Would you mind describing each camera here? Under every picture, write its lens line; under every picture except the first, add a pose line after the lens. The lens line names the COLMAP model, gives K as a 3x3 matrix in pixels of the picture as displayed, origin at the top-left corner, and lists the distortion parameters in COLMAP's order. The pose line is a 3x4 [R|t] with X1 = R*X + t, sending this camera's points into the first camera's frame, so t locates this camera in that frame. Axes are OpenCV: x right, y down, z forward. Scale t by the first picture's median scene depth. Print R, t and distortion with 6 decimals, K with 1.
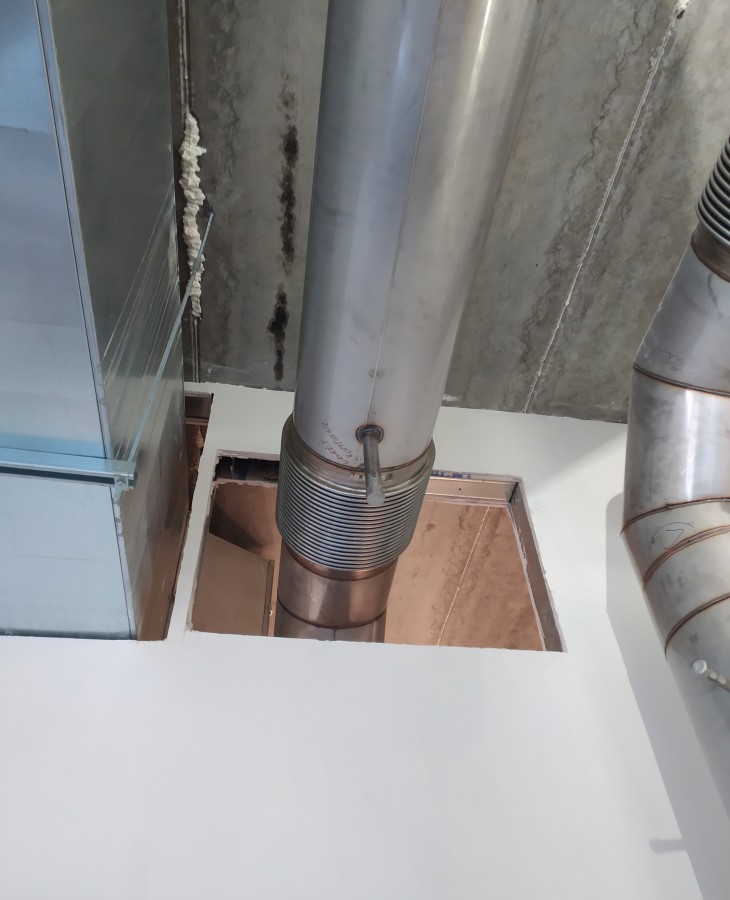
lens RADIAL K [[727.4, 0, 363.2], [0, 727.4, 476.4], [0, 0, 1]] dist [0.088272, -0.057627]
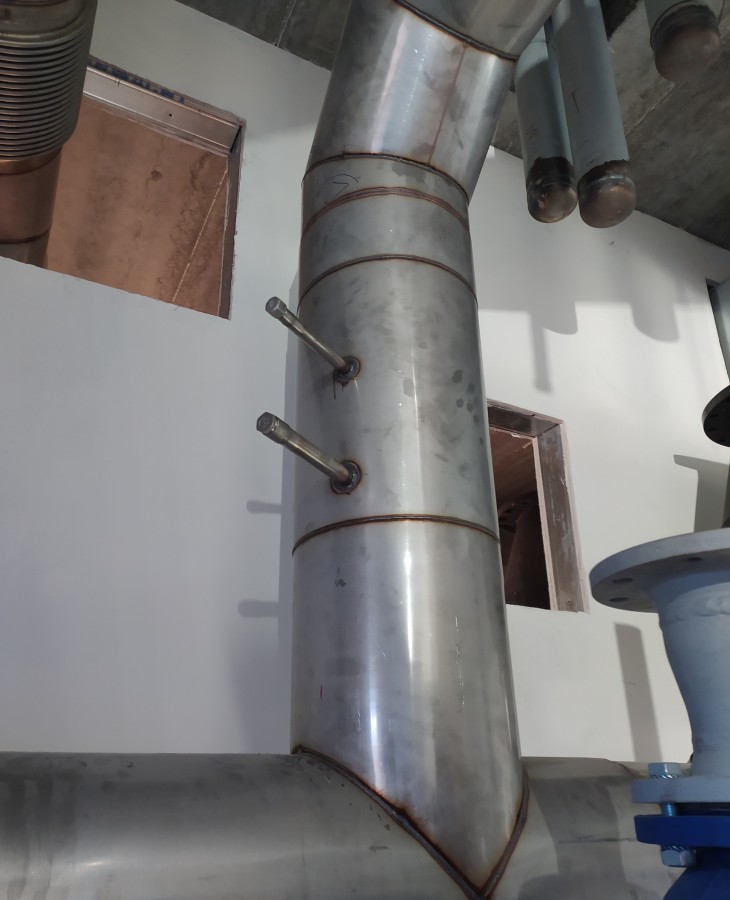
lens RADIAL K [[734.3, 0, 362.1], [0, 734.3, 492.4], [0, 0, 1]] dist [0.071620, -0.112814]
pose [[0.944221, 0.150886, 0.292711, 0.255833], [-0.250812, 0.905496, 0.342302, 0.101523], [-0.213400, -0.396624, 0.892832, 0.077049]]
